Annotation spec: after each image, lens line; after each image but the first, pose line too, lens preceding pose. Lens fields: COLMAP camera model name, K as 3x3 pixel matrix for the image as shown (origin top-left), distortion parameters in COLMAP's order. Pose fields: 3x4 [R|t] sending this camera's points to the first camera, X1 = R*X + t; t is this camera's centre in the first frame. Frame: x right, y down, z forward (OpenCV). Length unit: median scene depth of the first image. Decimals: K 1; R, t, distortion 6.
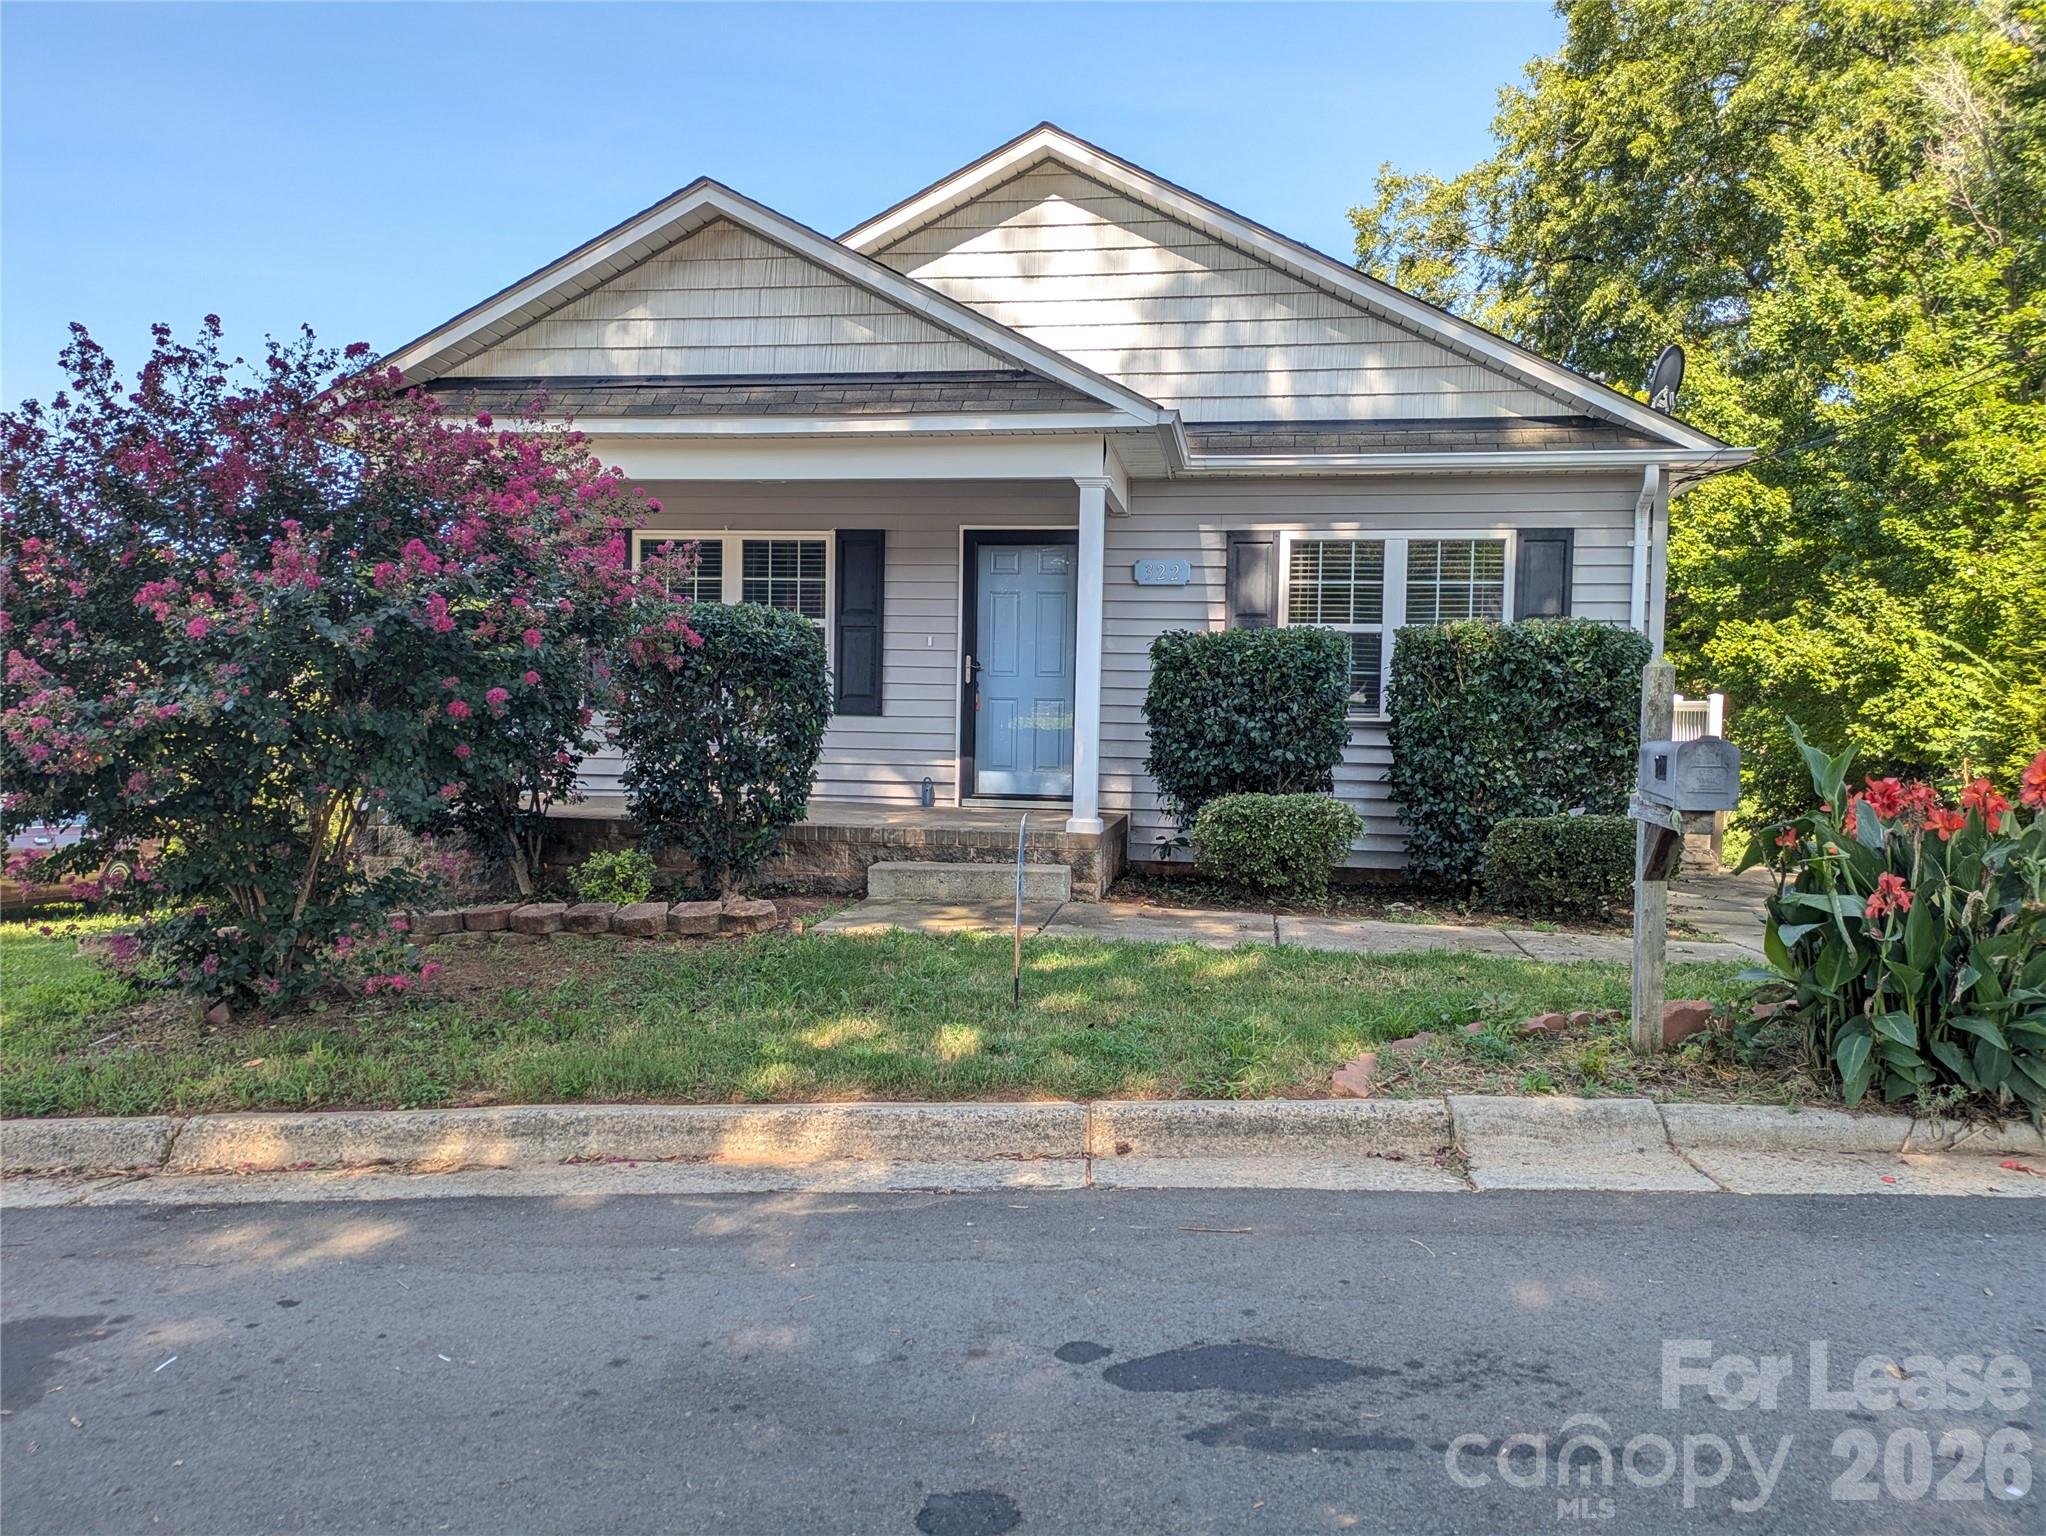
lens RADIAL K [[1503.9, 0, 1017.9], [0, 1503.9, 773.8], [0, 0, 1]] dist [0.061350, -0.052945]
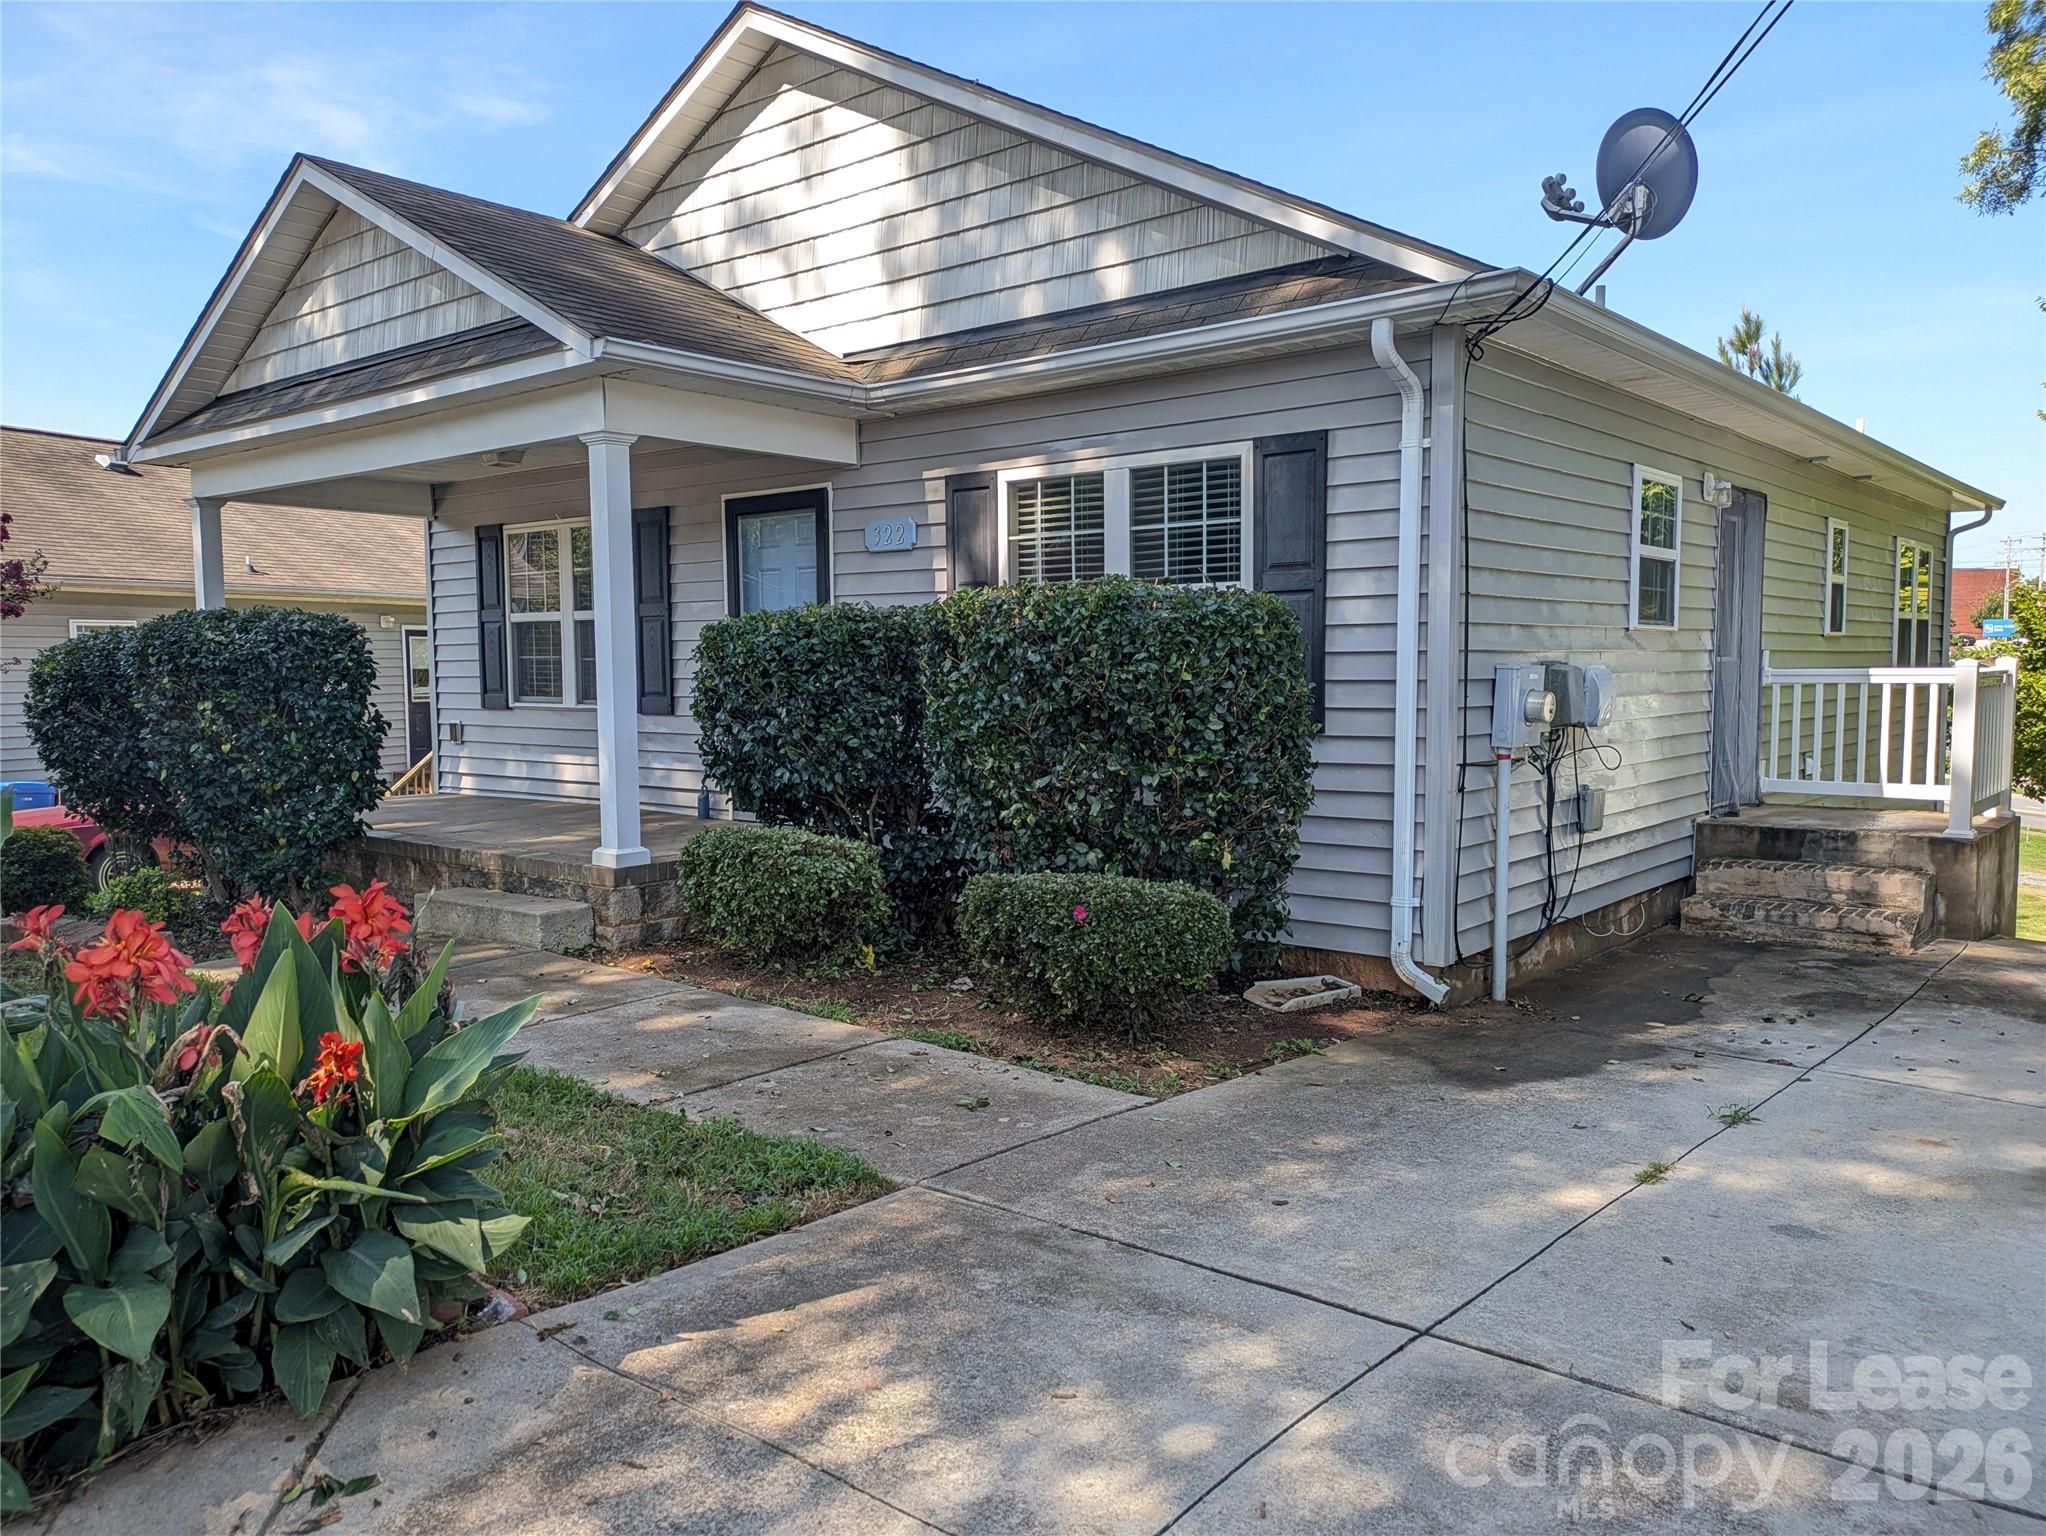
lens RADIAL K [[1503.9, 0, 1017.9], [0, 1503.9, 773.8], [0, 0, 1]] dist [0.061350, -0.052945]
pose [[0.855759, 0.014153, -0.517180, 0.582810], [0.003199, 0.999462, 0.032645, -0.033355], [0.517364, -0.029590, 0.855254, 0.354038]]
